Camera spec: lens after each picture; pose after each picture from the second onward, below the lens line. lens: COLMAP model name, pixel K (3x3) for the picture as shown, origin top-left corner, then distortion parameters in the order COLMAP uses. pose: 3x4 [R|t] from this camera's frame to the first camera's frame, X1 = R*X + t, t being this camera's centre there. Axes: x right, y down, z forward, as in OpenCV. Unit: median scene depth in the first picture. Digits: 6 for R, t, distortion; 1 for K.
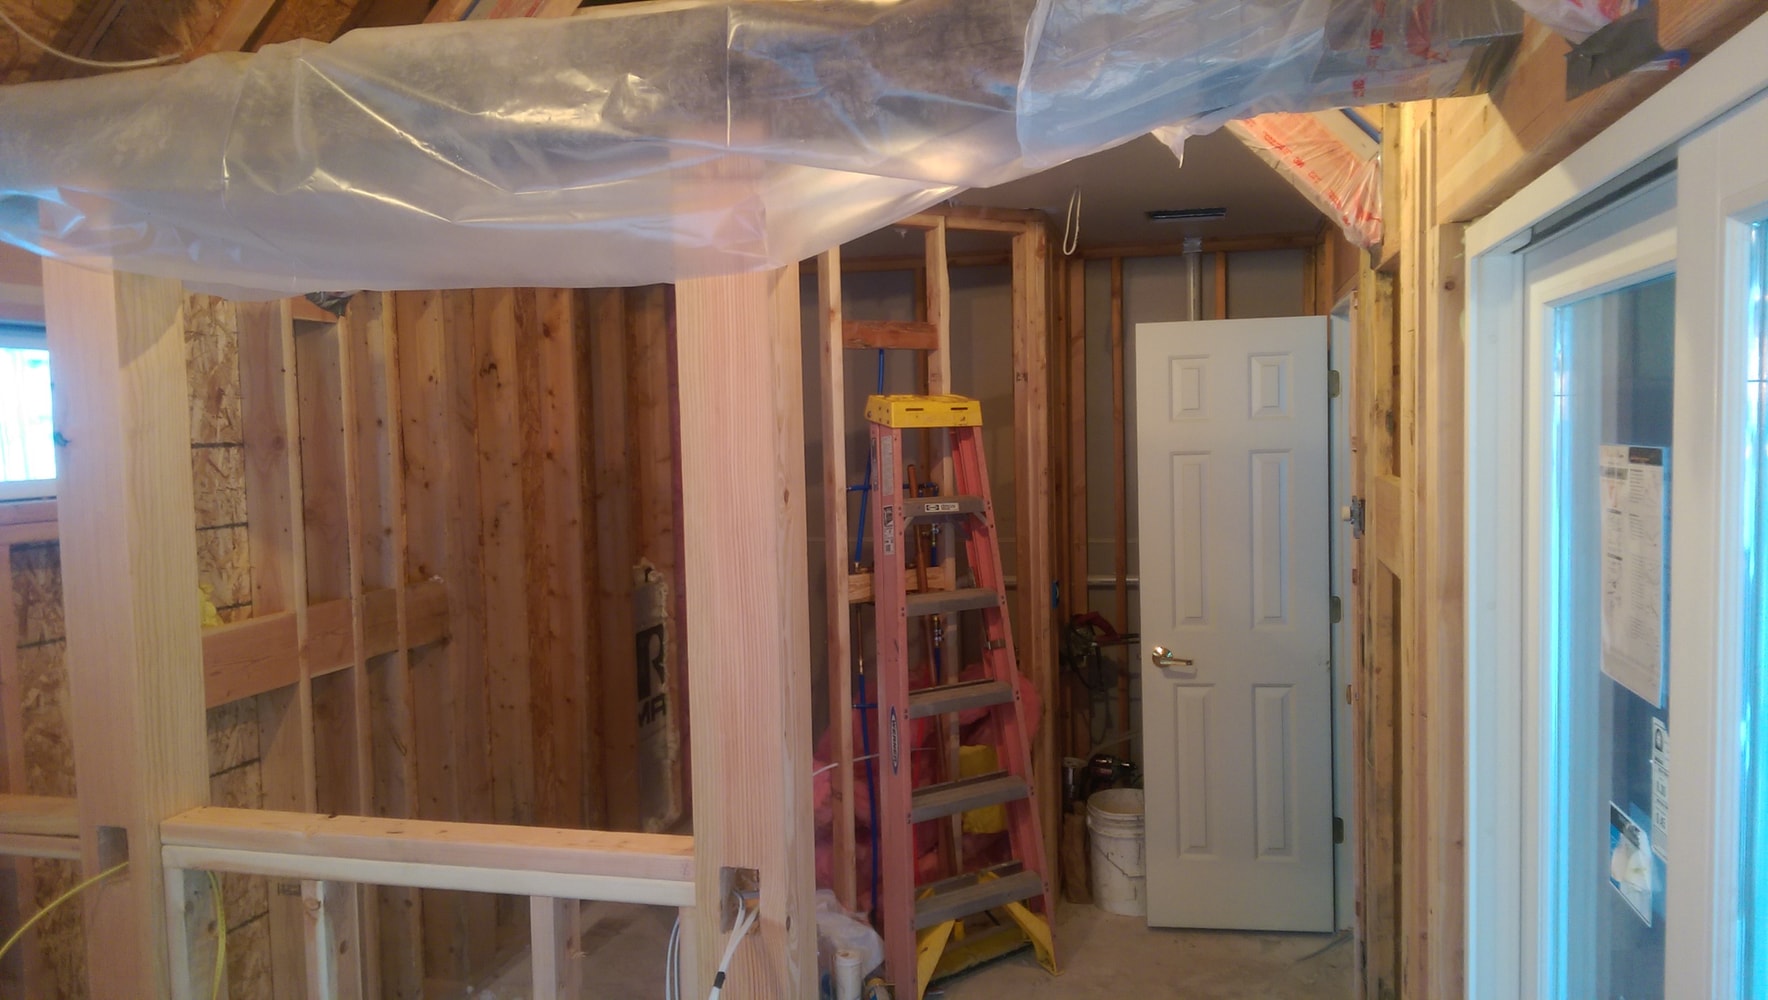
lens RADIAL K [[1262.3, 0, 885.9], [0, 1262.3, 495.0], [0, 0, 1]] dist [0.055318, -0.048858]
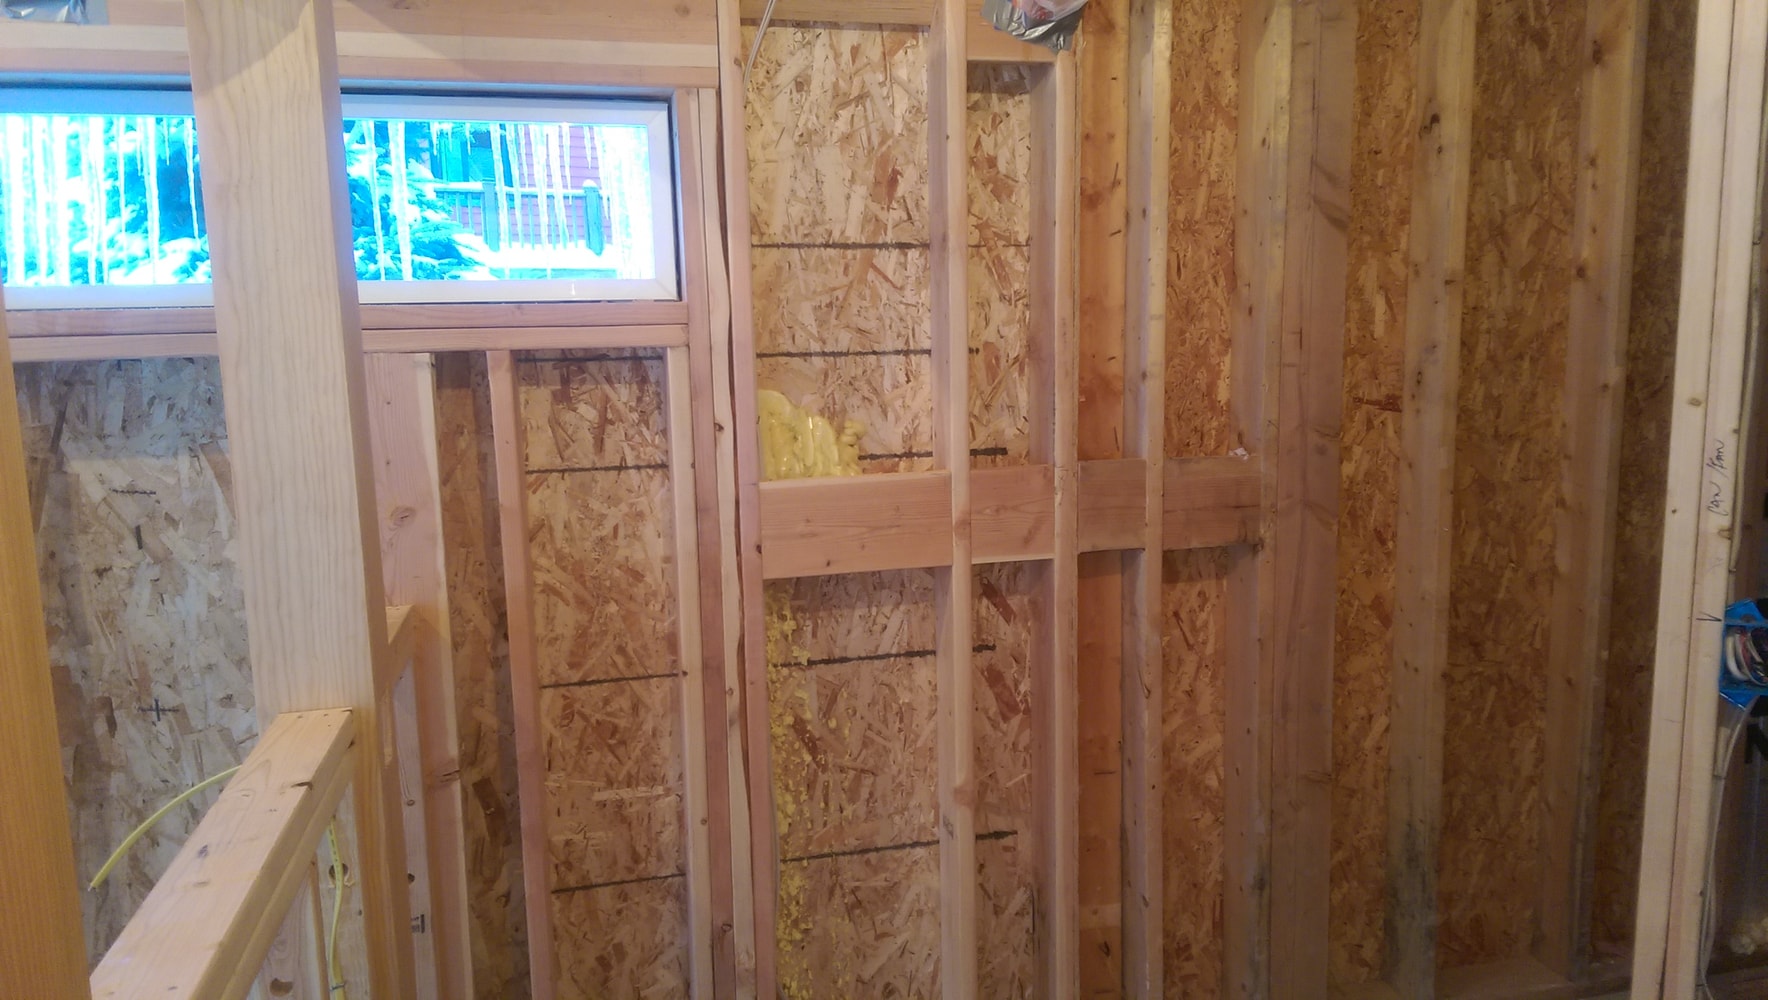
lens RADIAL K [[1262.3, 0, 883.7], [0, 1262.3, 498.2], [0, 0, 1]] dist [0.055318, -0.048858]
pose [[0.480923, 0.141464, -0.865275, 0.157127], [-0.041966, 0.989481, 0.138445, 0.006271], [0.875758, -0.030269, 0.481801, 0.613023]]
